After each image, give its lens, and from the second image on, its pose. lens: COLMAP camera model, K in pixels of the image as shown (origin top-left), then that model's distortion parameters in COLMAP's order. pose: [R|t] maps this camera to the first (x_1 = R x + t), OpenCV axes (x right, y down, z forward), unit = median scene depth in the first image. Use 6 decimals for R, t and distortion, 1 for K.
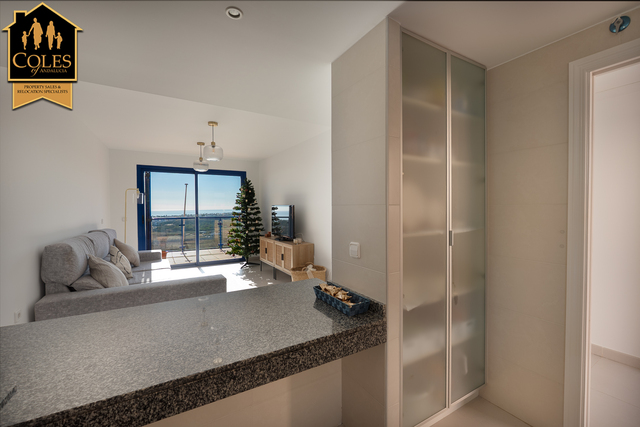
lens RADIAL K [[272.2, 0, 321.7], [0, 272.2, 214.4], [0, 0, 1]] dist [-0.014428, 0.000368]
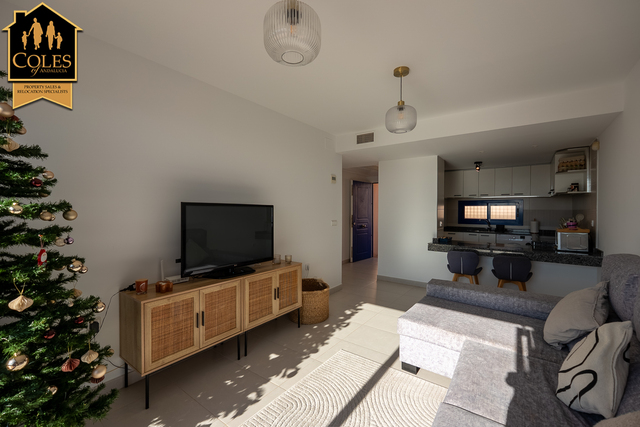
lens RADIAL K [[271.0, 0, 318.9], [0, 271.0, 194.7], [0, 0, 1]] dist [0.000196, 0.000103]
pose [[-0.368865, 0.047264, 0.928281, -0.583325], [0.013845, 0.998875, -0.045357, -0.023685], [-0.929380, -0.003878, -0.369104, 0.899746]]
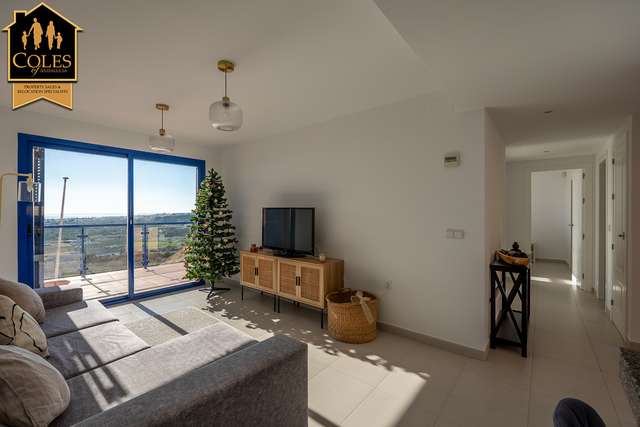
lens RADIAL K [[272.2, 0, 321.7], [0, 272.2, 214.4], [0, 0, 1]] dist [-0.014428, 0.000368]
pose [[0.943096, 0.005759, 0.332471, -0.255842], [-0.001586, 0.999917, -0.012820, -0.006244], [-0.332517, 0.011563, 0.943026, 0.248194]]
